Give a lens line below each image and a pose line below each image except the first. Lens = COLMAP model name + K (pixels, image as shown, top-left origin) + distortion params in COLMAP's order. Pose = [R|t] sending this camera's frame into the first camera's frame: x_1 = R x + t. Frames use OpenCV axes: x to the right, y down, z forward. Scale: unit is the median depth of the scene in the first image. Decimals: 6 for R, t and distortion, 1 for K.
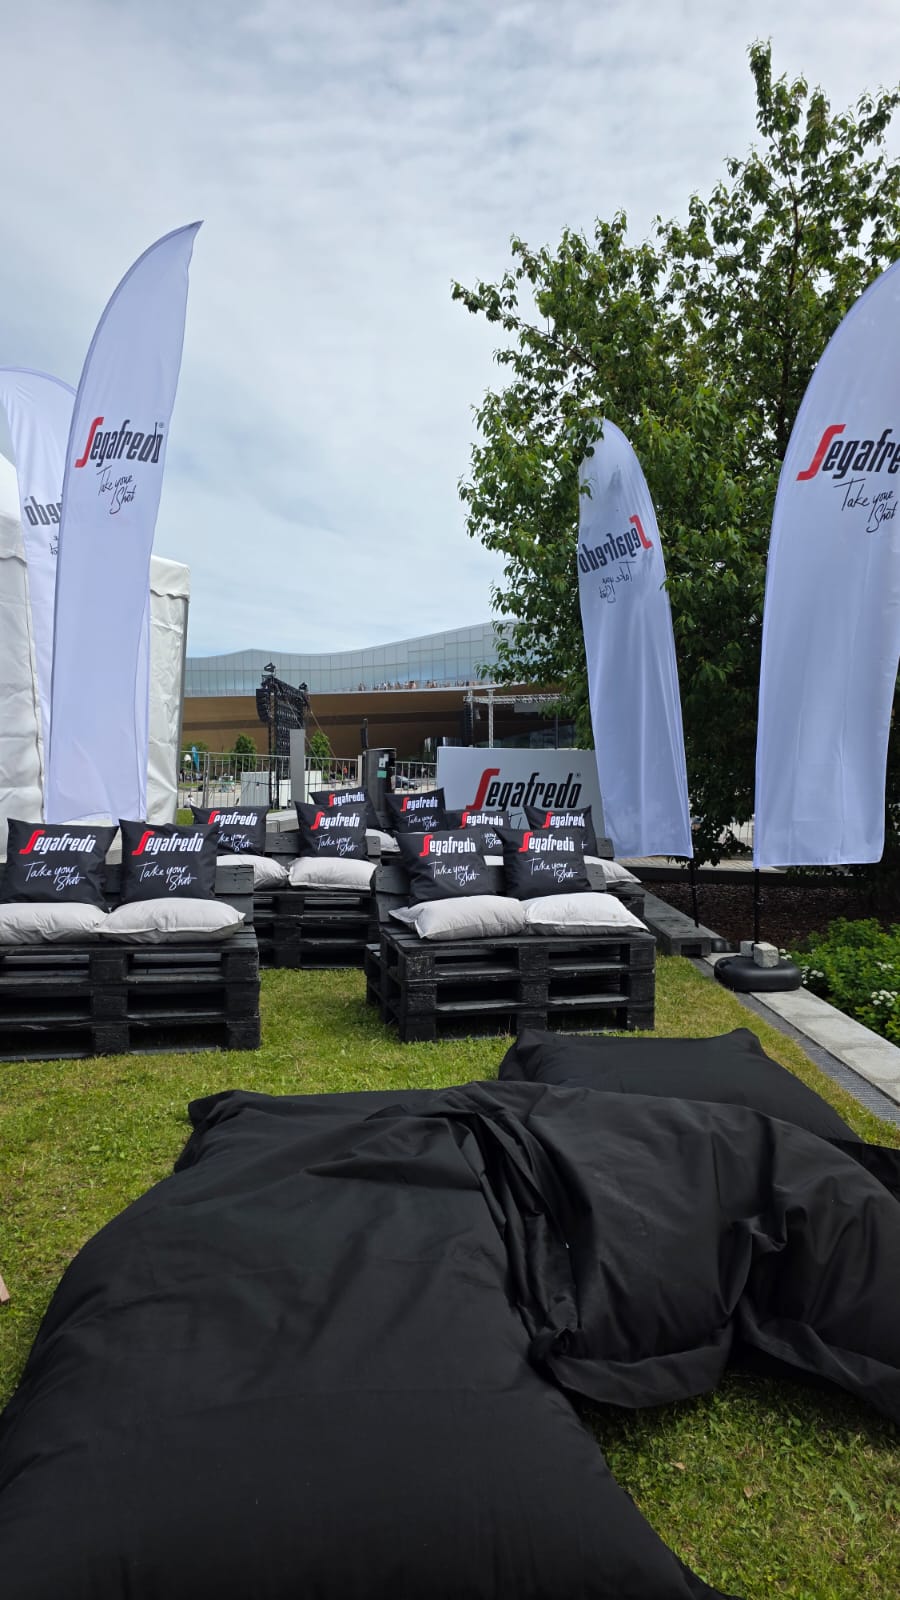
lens RADIAL K [[1057.0, 0, 450.0], [0, 1057.0, 800.0], [0, 0, 1]] dist [0.126468, -0.088373]
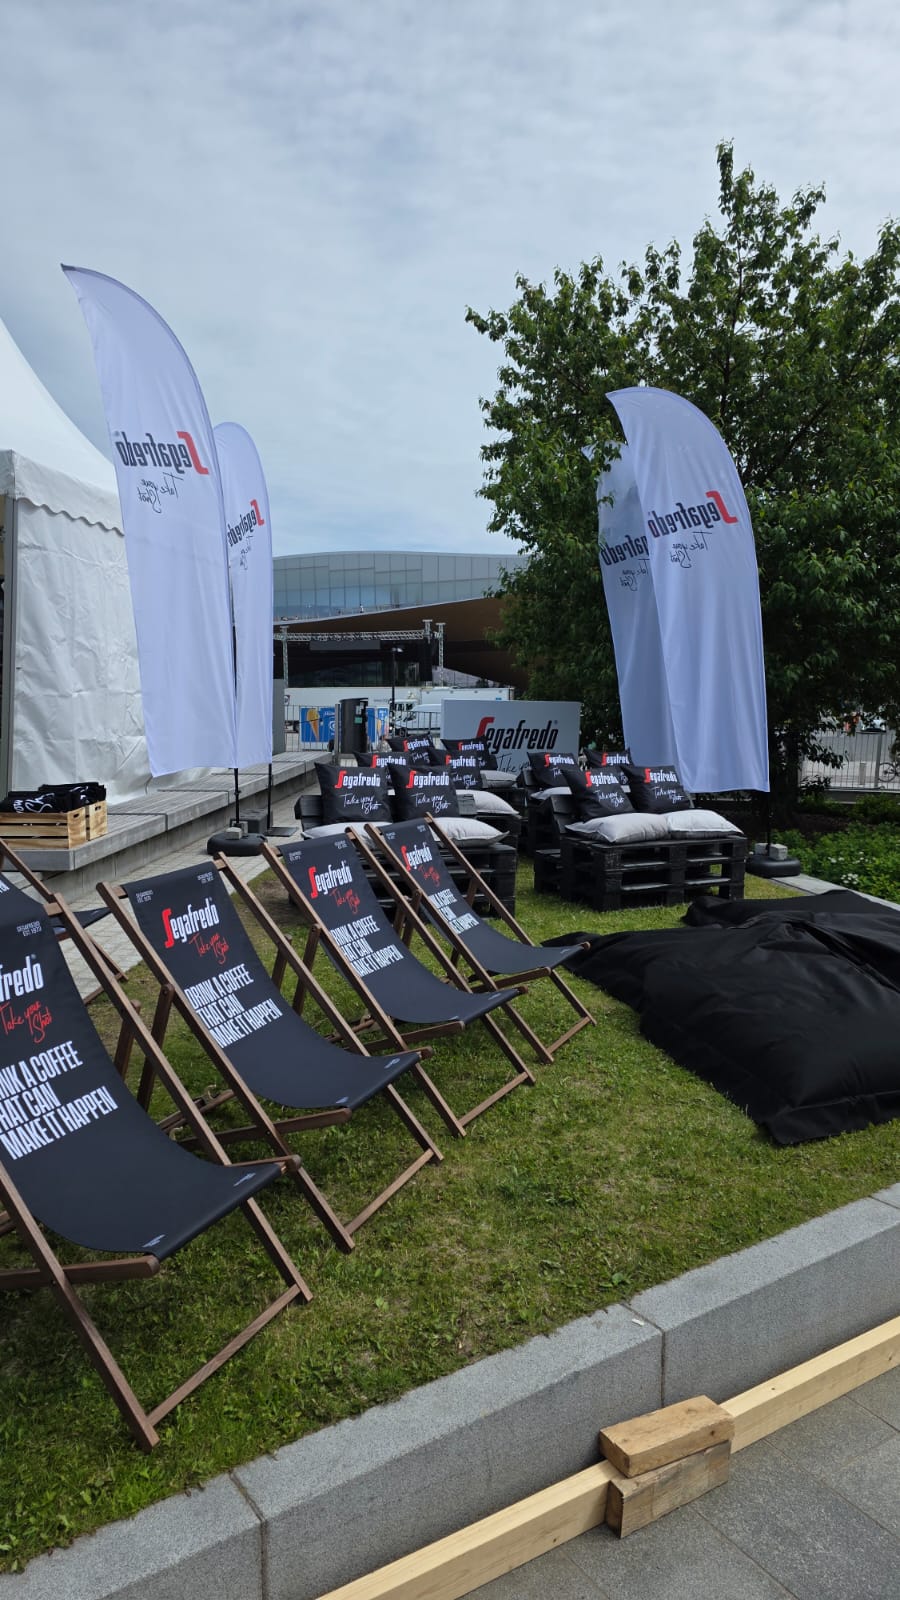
lens RADIAL K [[1057.0, 0, 450.0], [0, 1057.0, 800.0], [0, 0, 1]] dist [0.126468, -0.088373]
pose [[0.979410, -0.019559, 0.200932, -0.294428], [0.007766, 0.998209, 0.059310, -0.008614], [-0.201732, -0.056528, 0.977808, -0.210237]]
